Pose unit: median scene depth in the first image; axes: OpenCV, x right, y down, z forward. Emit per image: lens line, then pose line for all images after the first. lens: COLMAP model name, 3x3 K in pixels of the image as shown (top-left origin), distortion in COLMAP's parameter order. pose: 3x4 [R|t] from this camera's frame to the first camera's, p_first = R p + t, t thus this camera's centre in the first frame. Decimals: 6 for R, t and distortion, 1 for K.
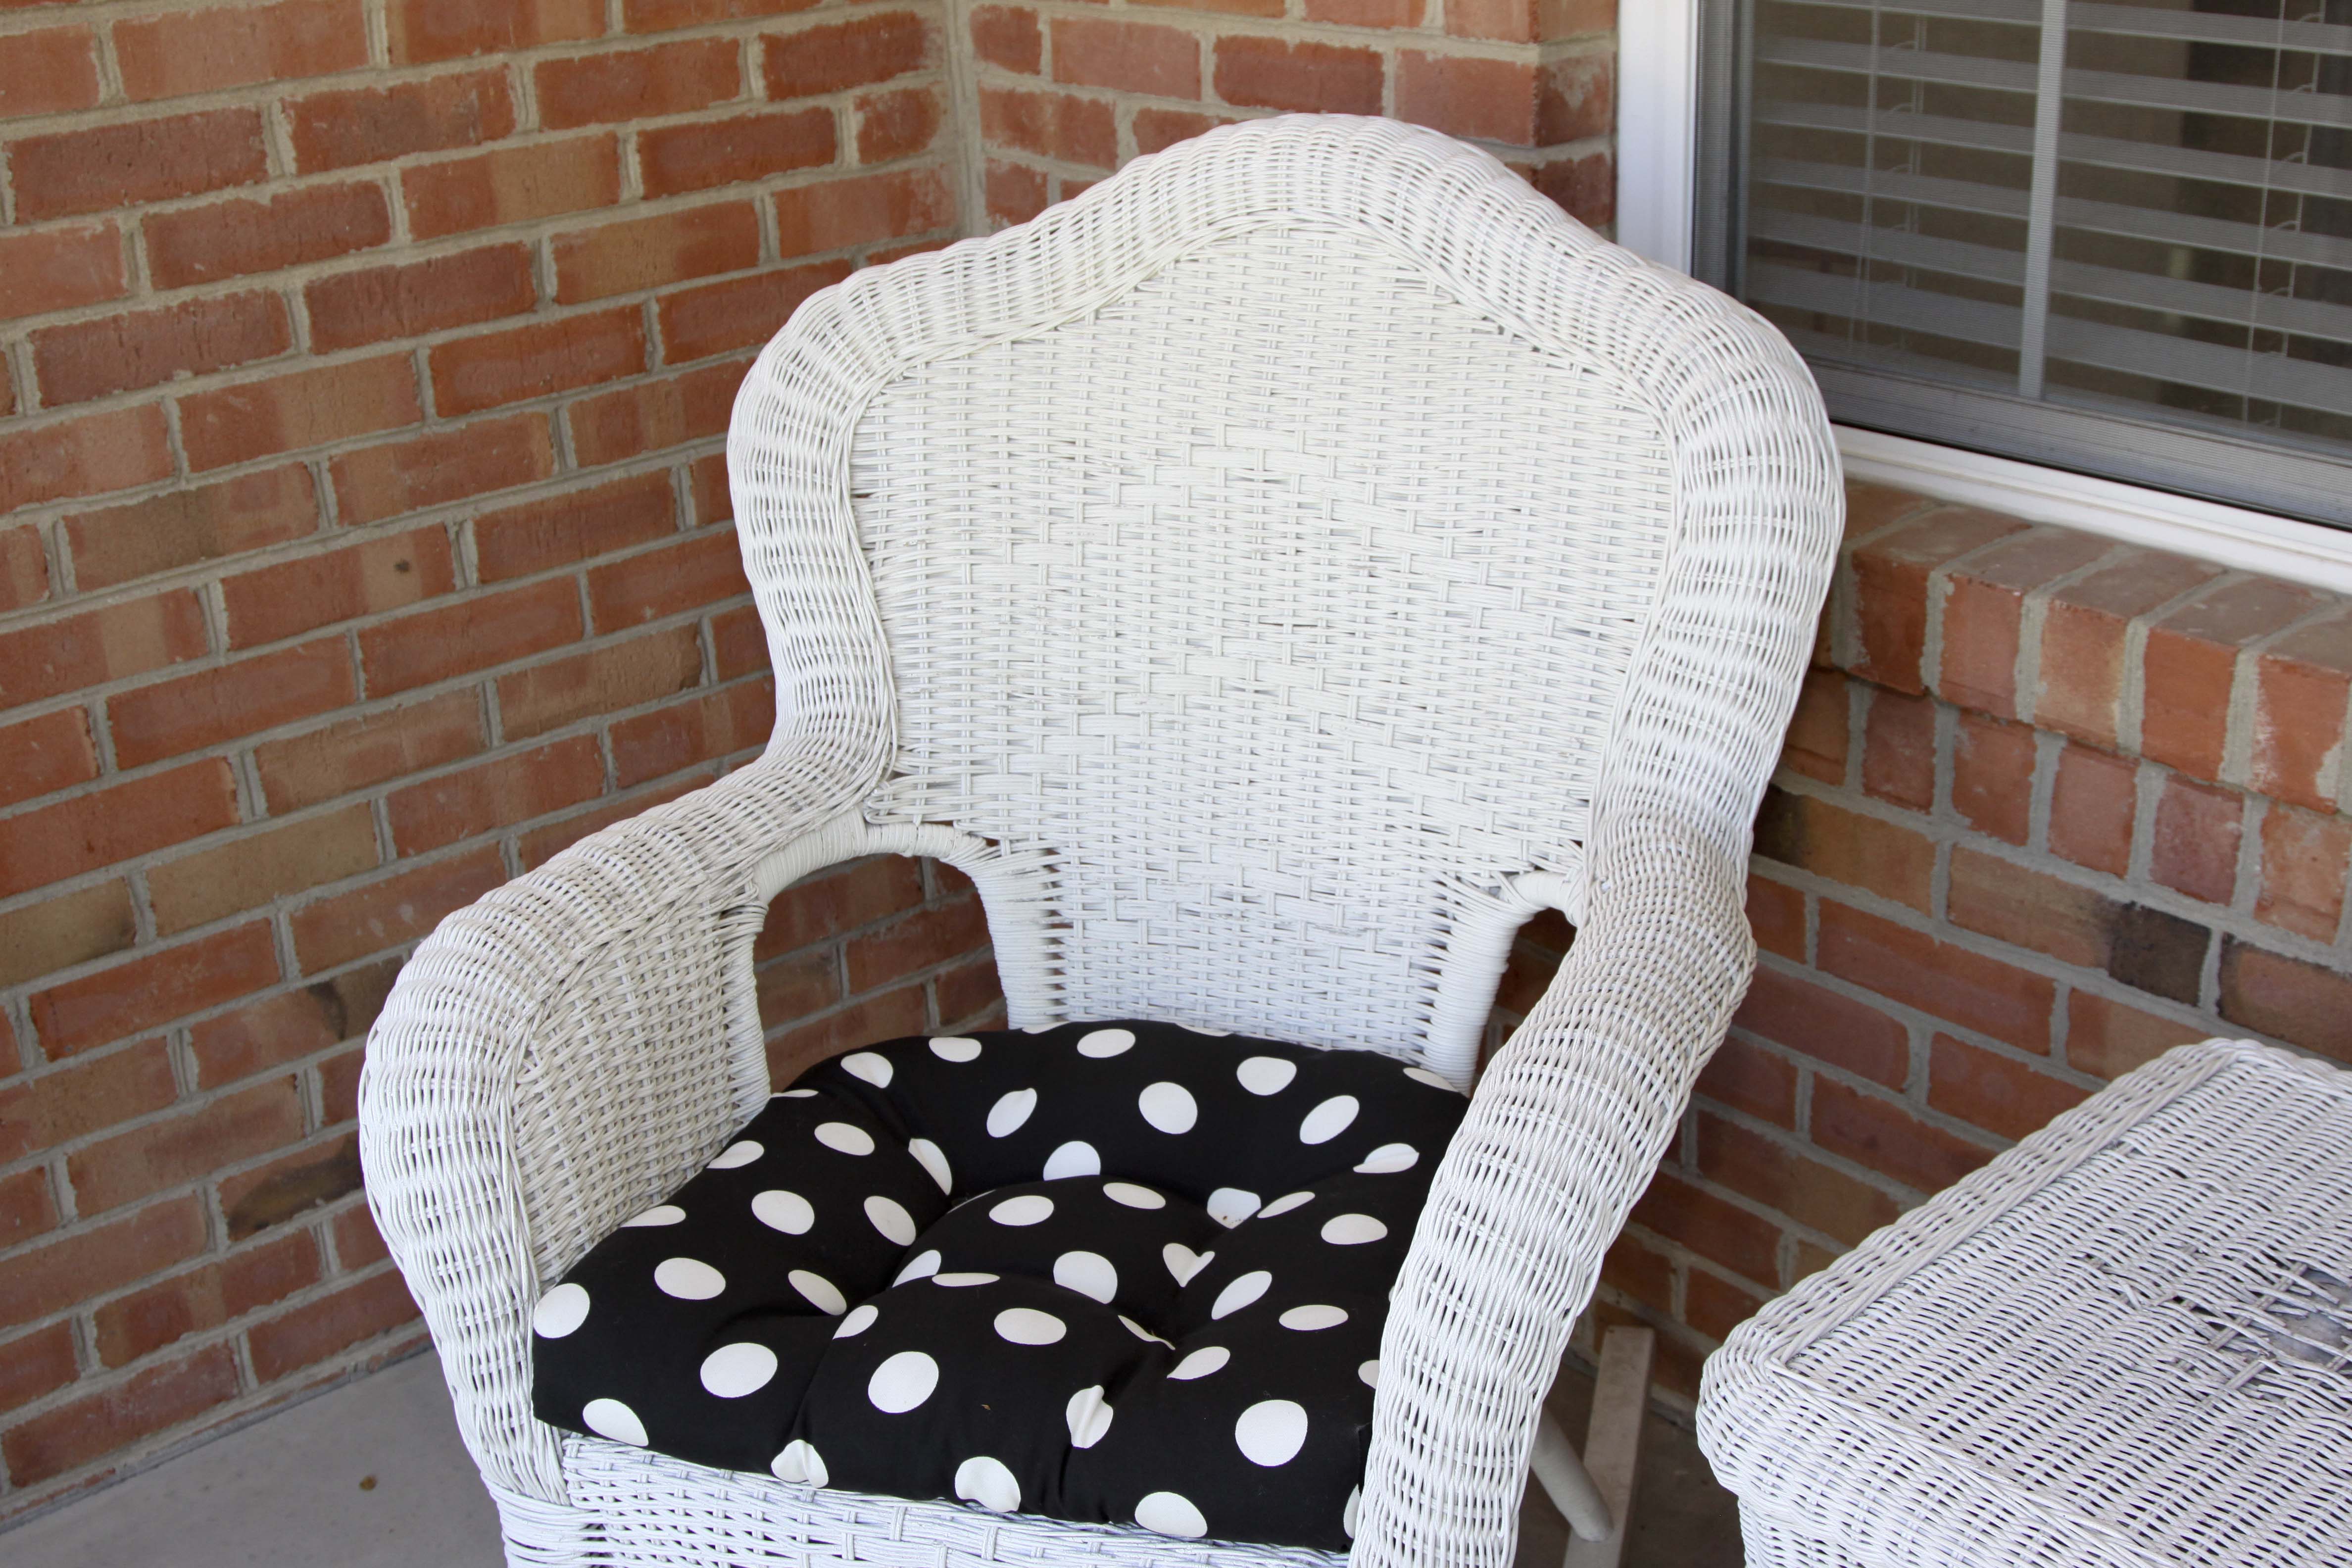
lens RADIAL K [[2779.9, 0, 1170.2], [0, 2779.9, 785.9], [0, 0, 1]] dist [-0.094274, 0.089679]
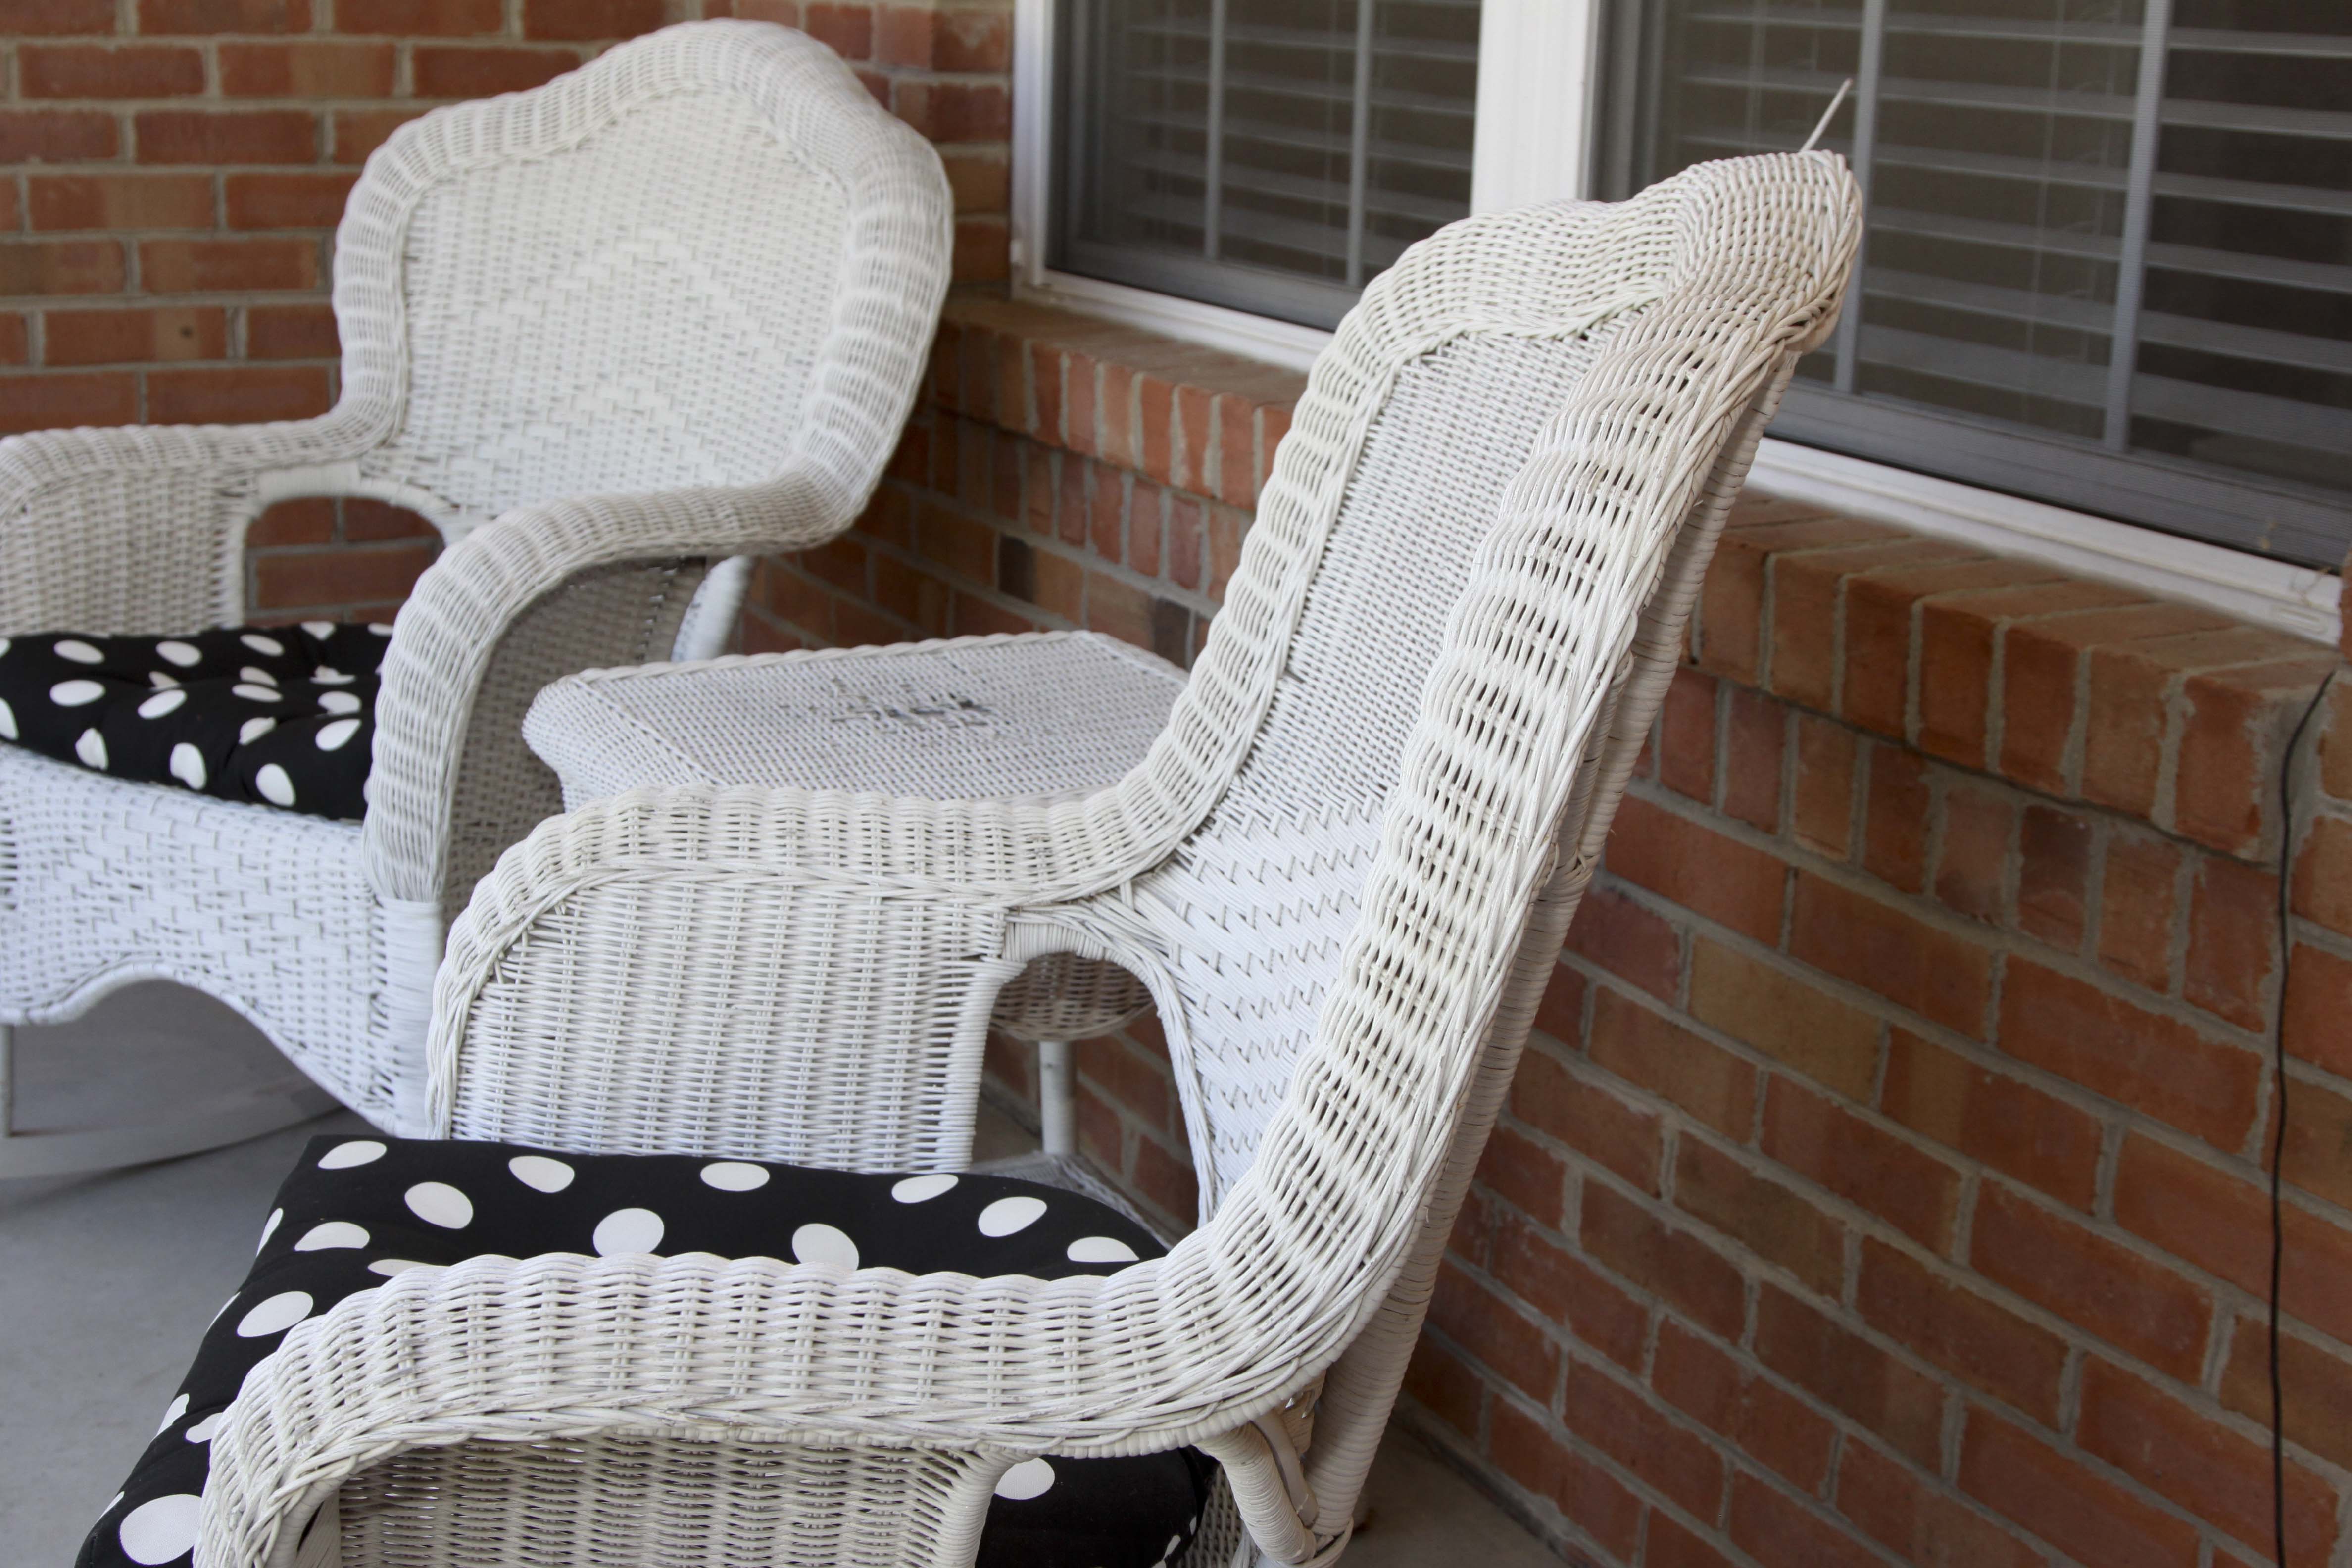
lens RADIAL K [[3294.2, 0, 1204.4], [0, 3294.2, 801.2], [0, 0, 1]] dist [-0.052489, 0.110139]
pose [[0.972681, 0.125407, -0.195358, 0.584219], [-0.150045, 0.981750, -0.116849, 0.274767], [0.177139, 0.142970, 0.973746, -0.481383]]
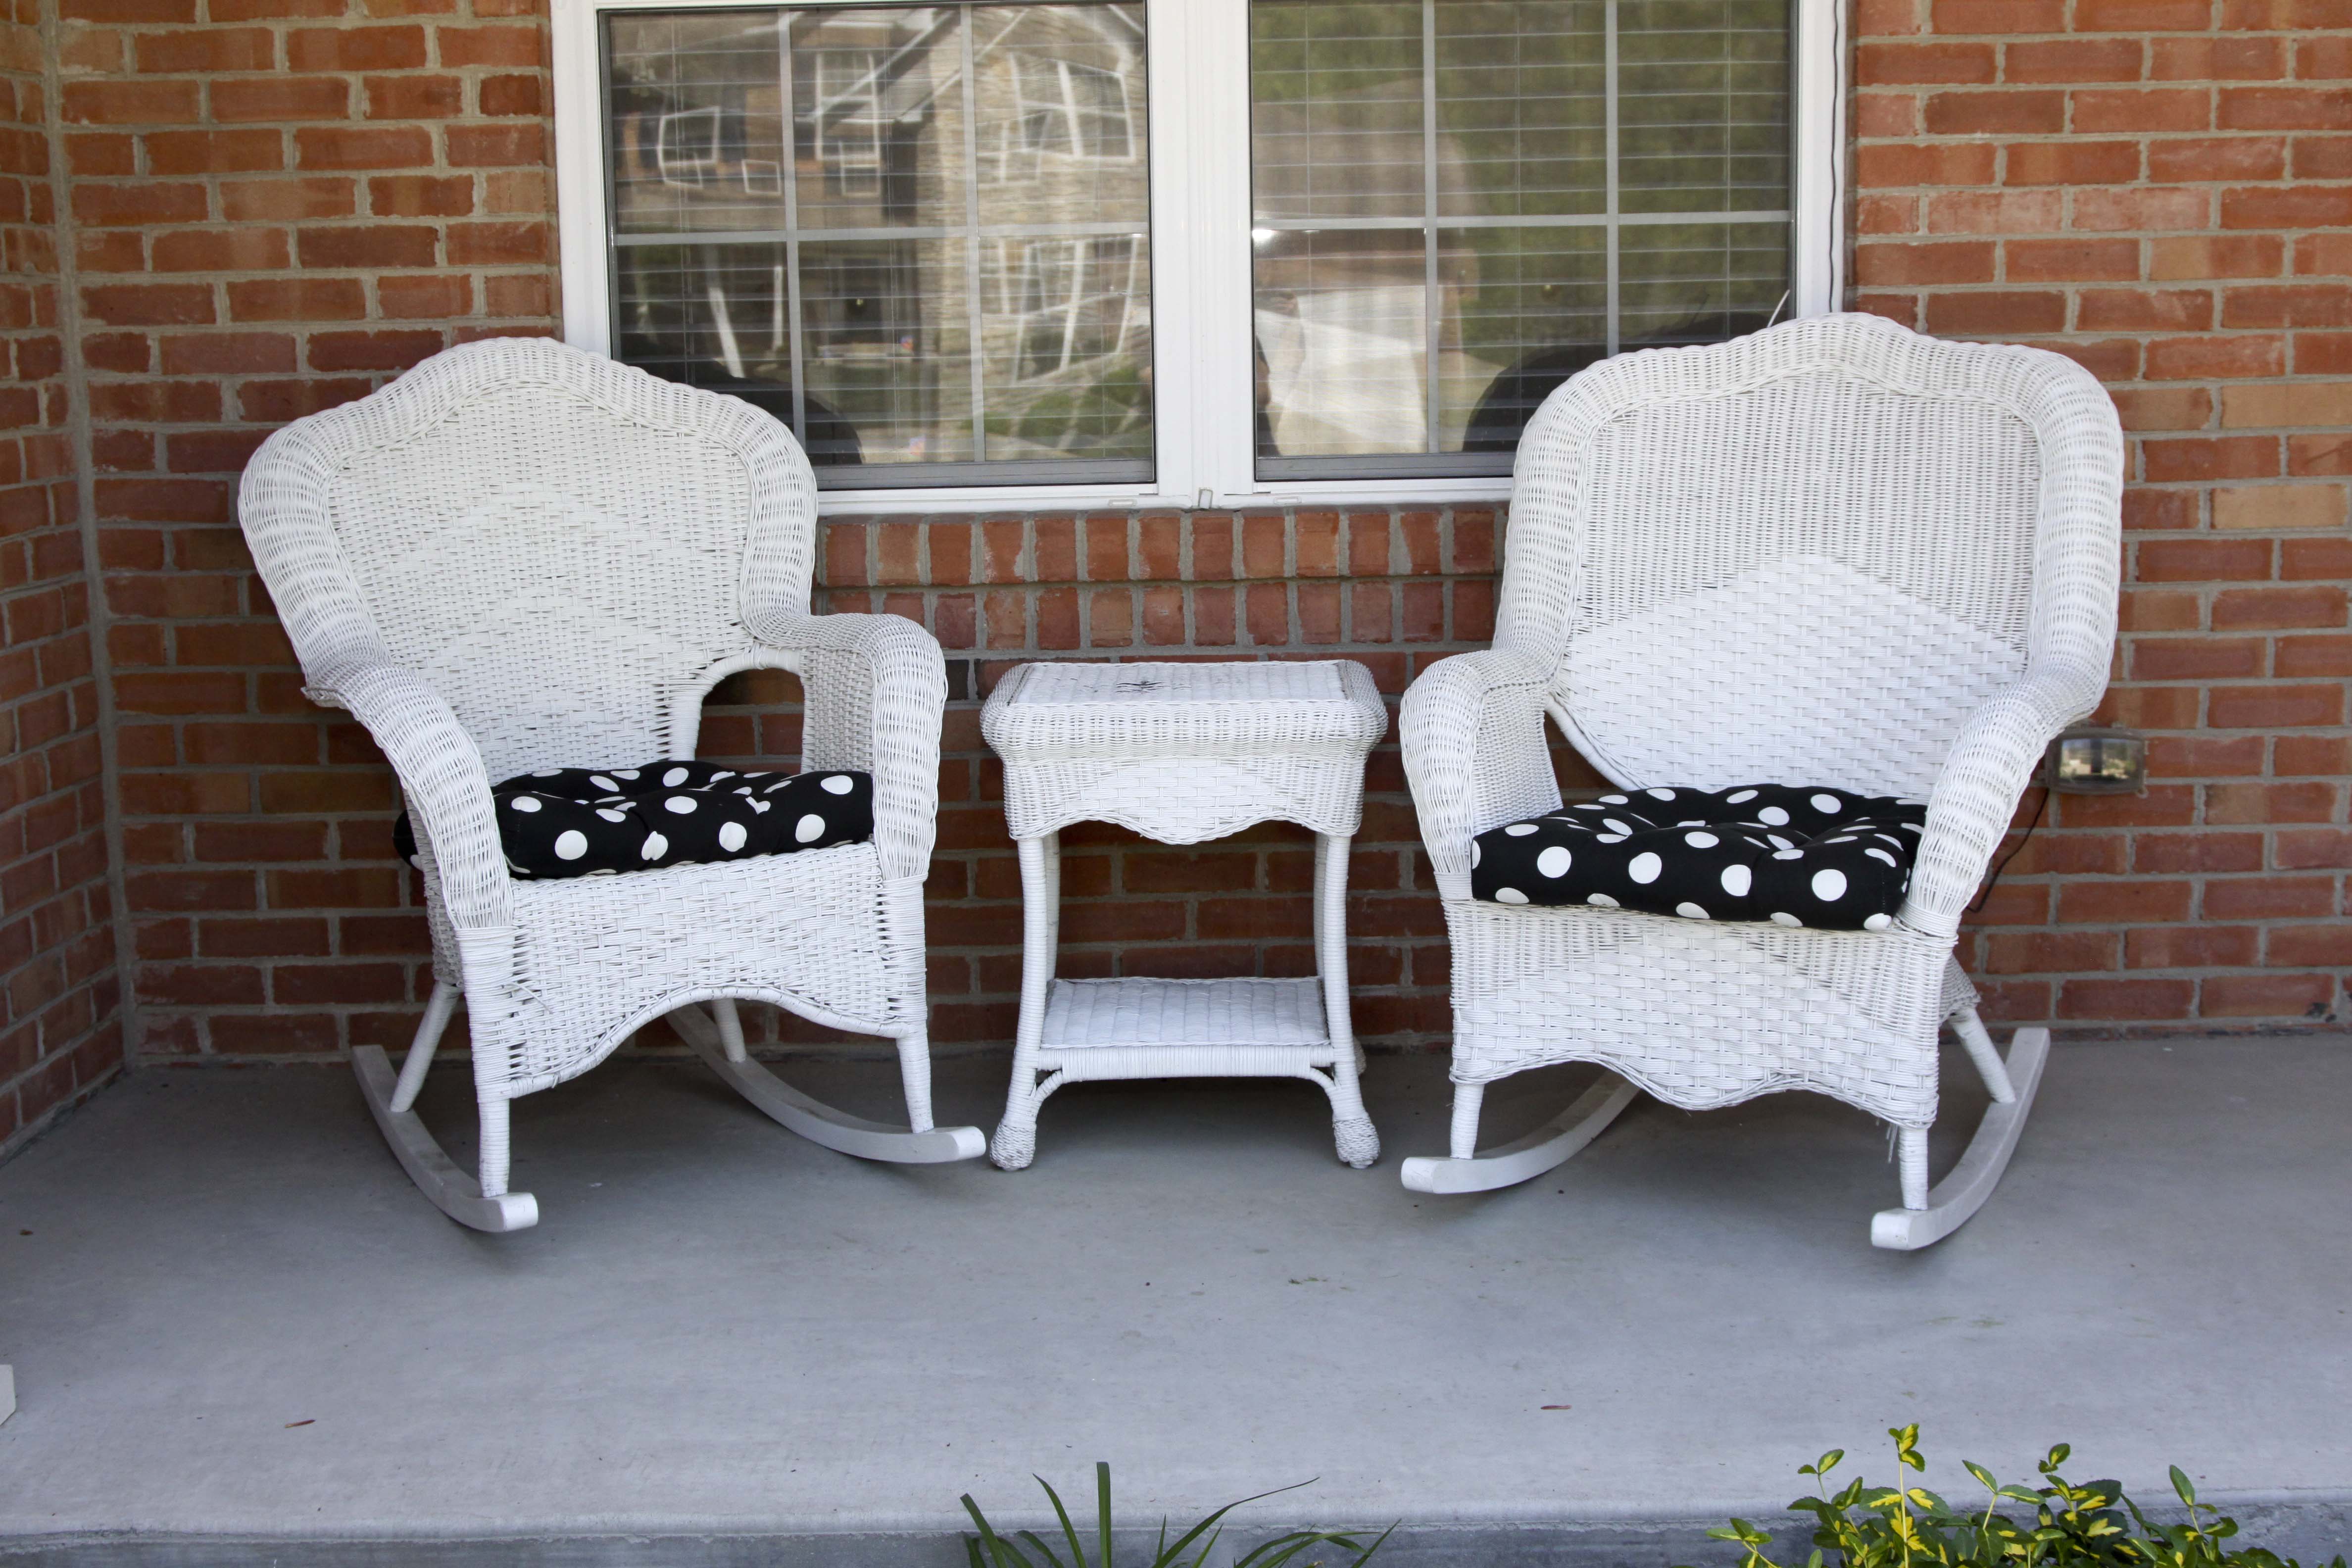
lens RADIAL K [[3214.5, 0, 1229.3], [0, 3214.5, 779.1], [0, 0, 1]] dist [0.000889, 0.040196]
pose [[0.651561, -0.086328, 0.753668, -1.213981], [0.283685, 0.949148, -0.136532, 0.463537], [-0.703556, 0.302763, 0.642918, -0.680161]]
